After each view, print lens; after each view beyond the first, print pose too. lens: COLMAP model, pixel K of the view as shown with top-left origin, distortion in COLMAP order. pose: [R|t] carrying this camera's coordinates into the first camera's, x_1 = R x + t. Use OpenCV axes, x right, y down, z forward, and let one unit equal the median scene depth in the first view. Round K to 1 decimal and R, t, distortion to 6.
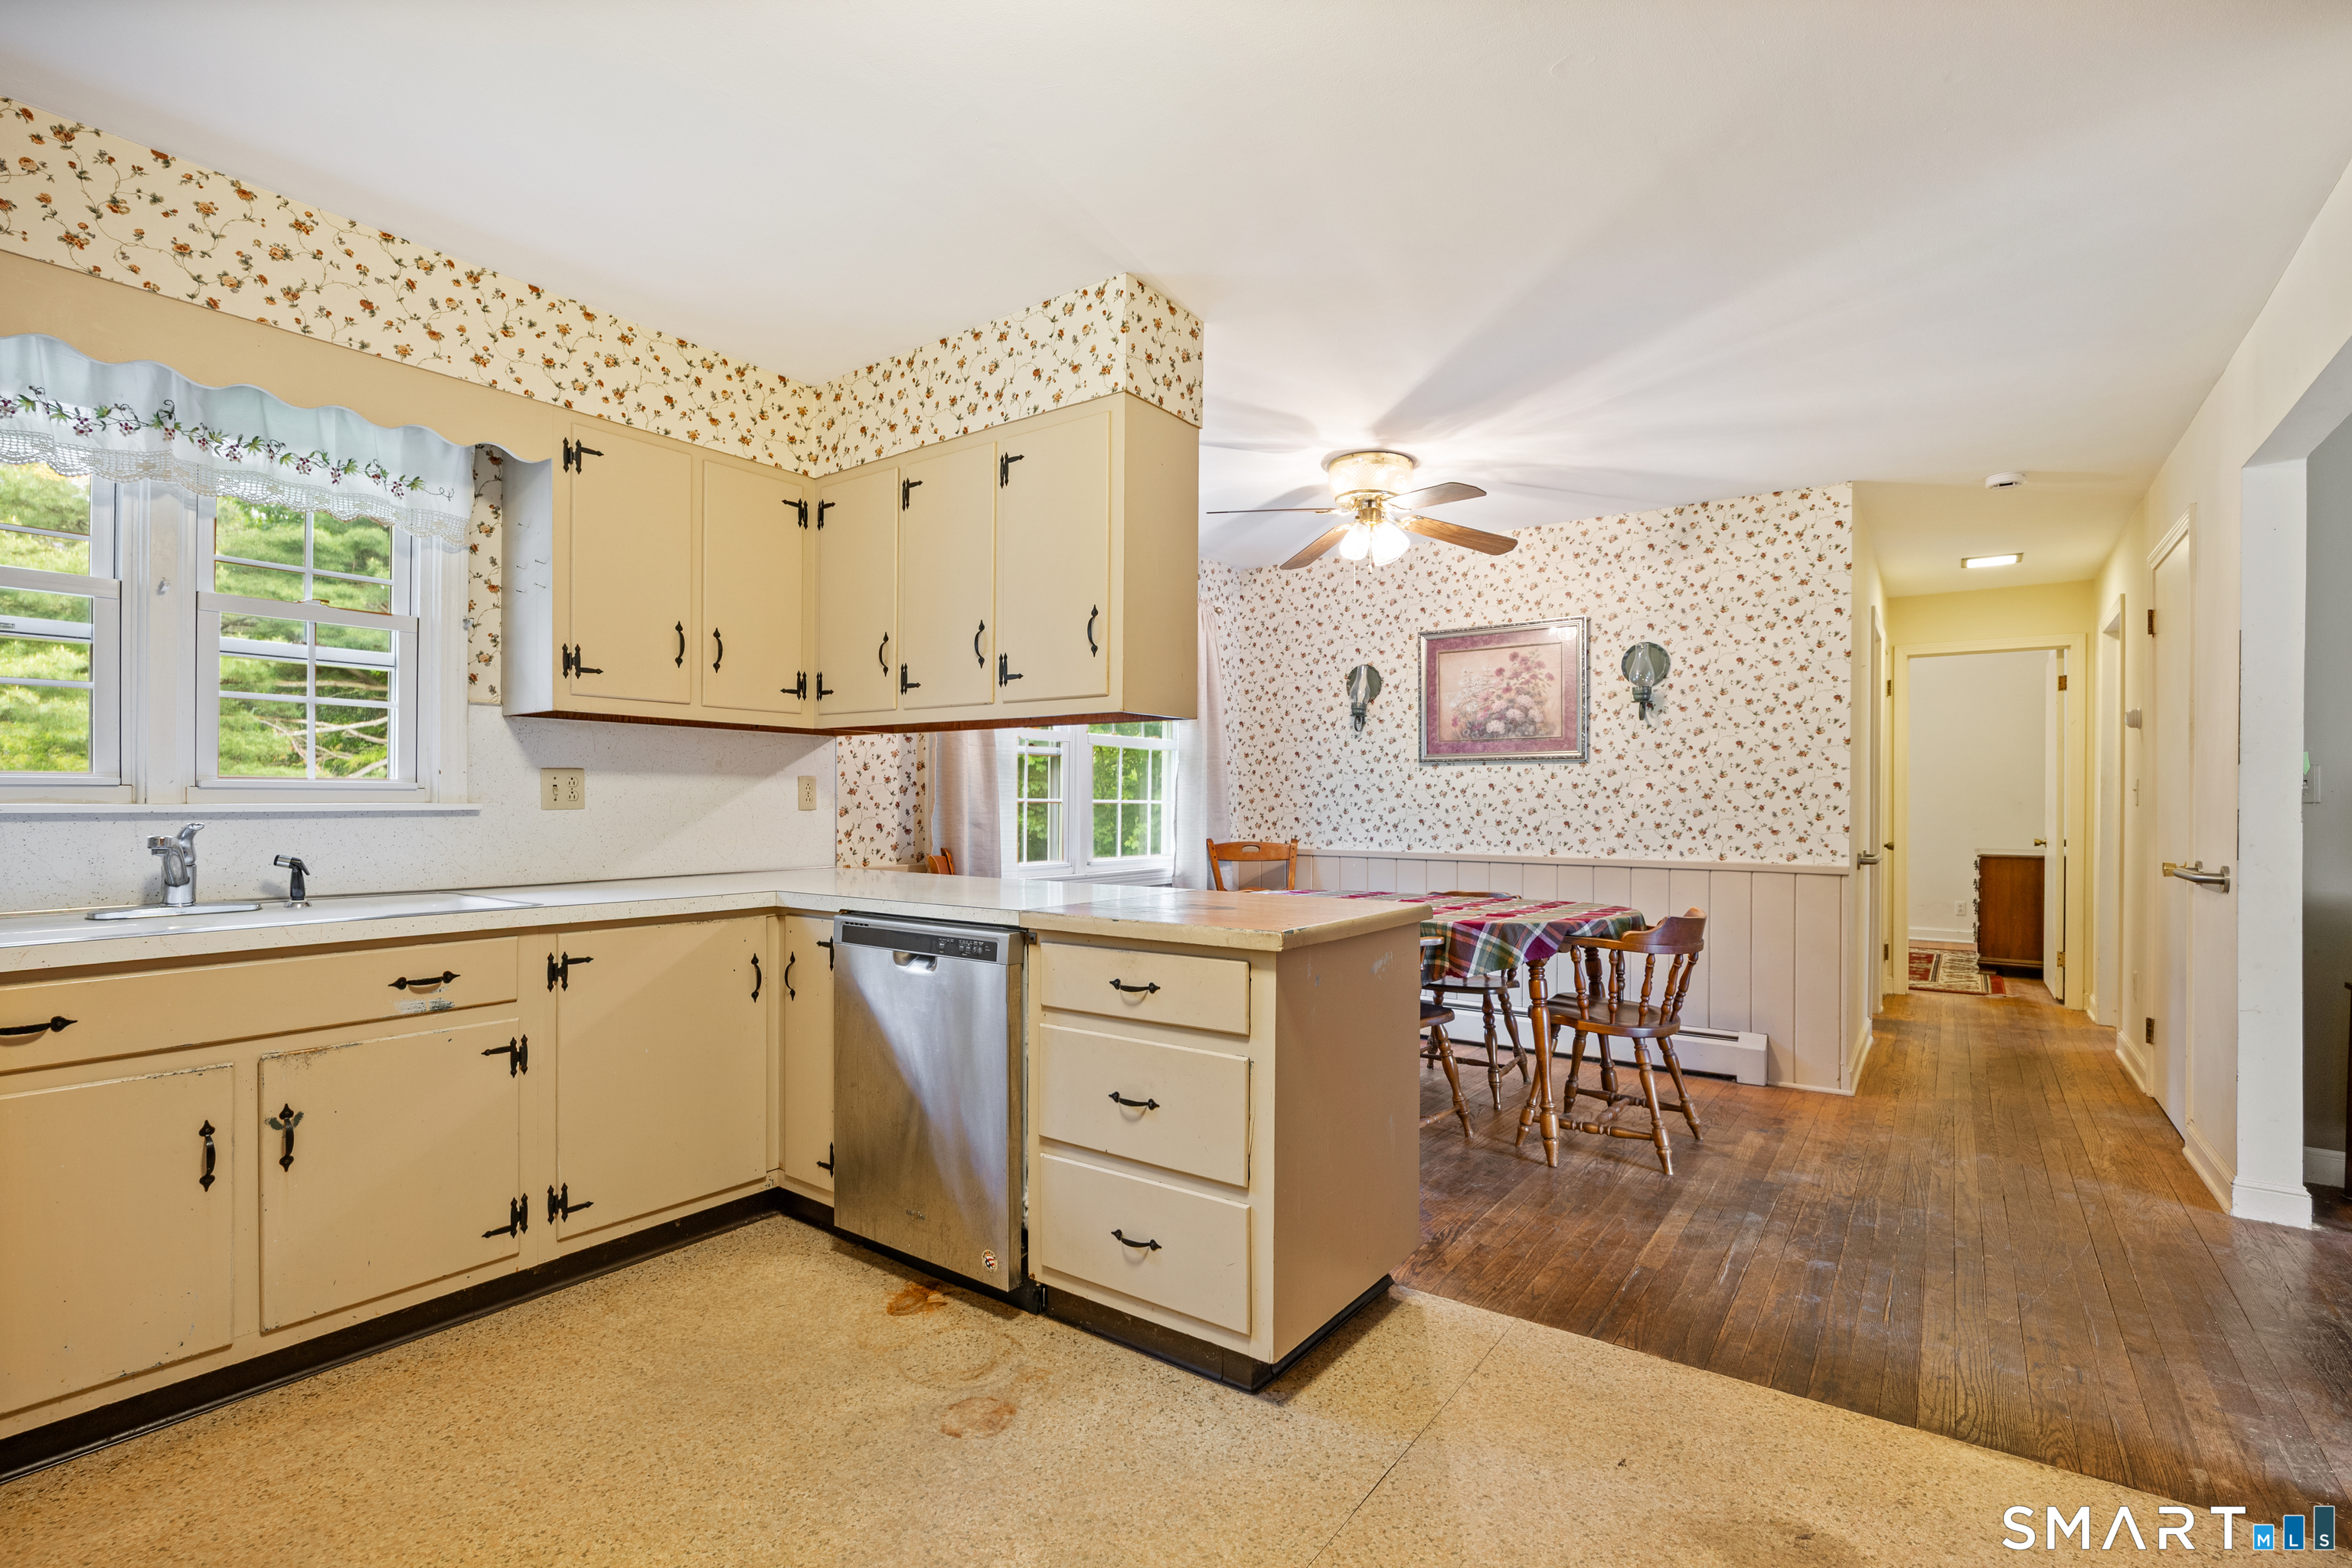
lens RADIAL K [[1081.5, 0, 1174.3], [0, 1081.5, 791.8], [0, 0, 1]] dist [-0.010273, 0.000134]
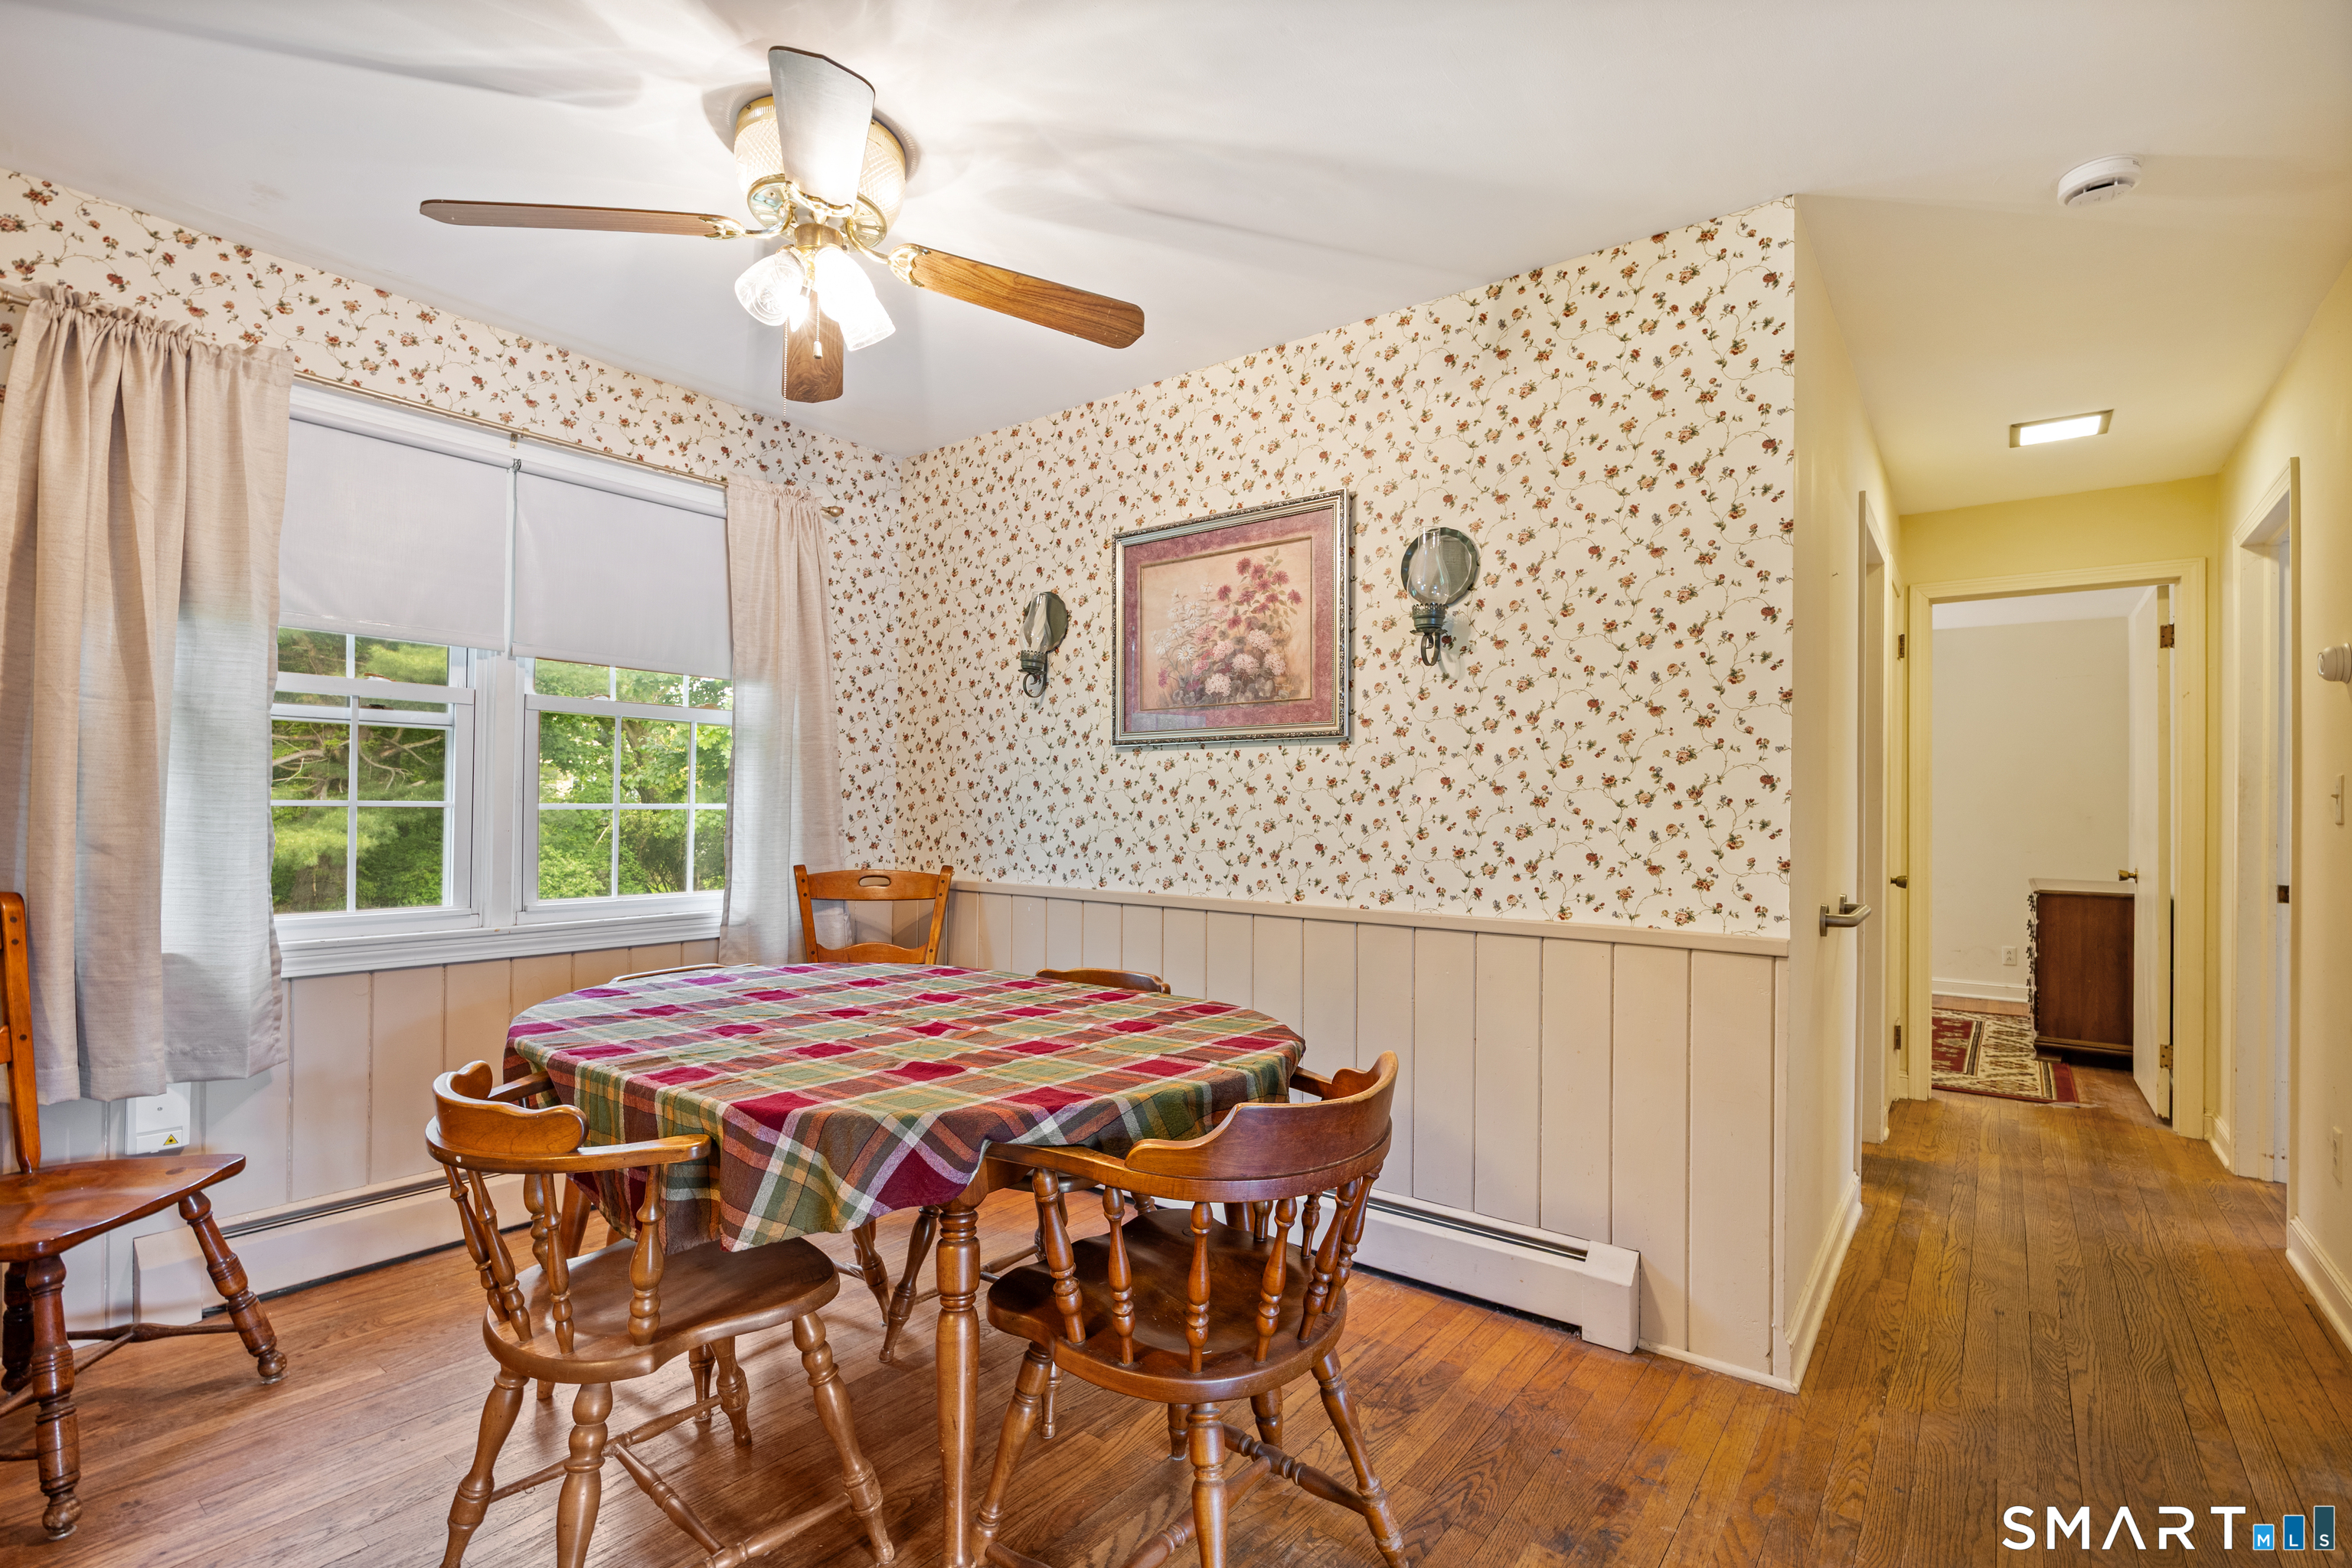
lens RADIAL K [[1081.5, 0, 1178.6], [0, 1081.5, 788.1], [0, 0, 1]] dist [-0.010273, 0.000134]
pose [[0.999645, 0.005759, -0.026011, 0.322136], [-0.006051, 0.999919, -0.011154, 0.004370], [0.025944, 0.011307, 0.999599, 0.442406]]
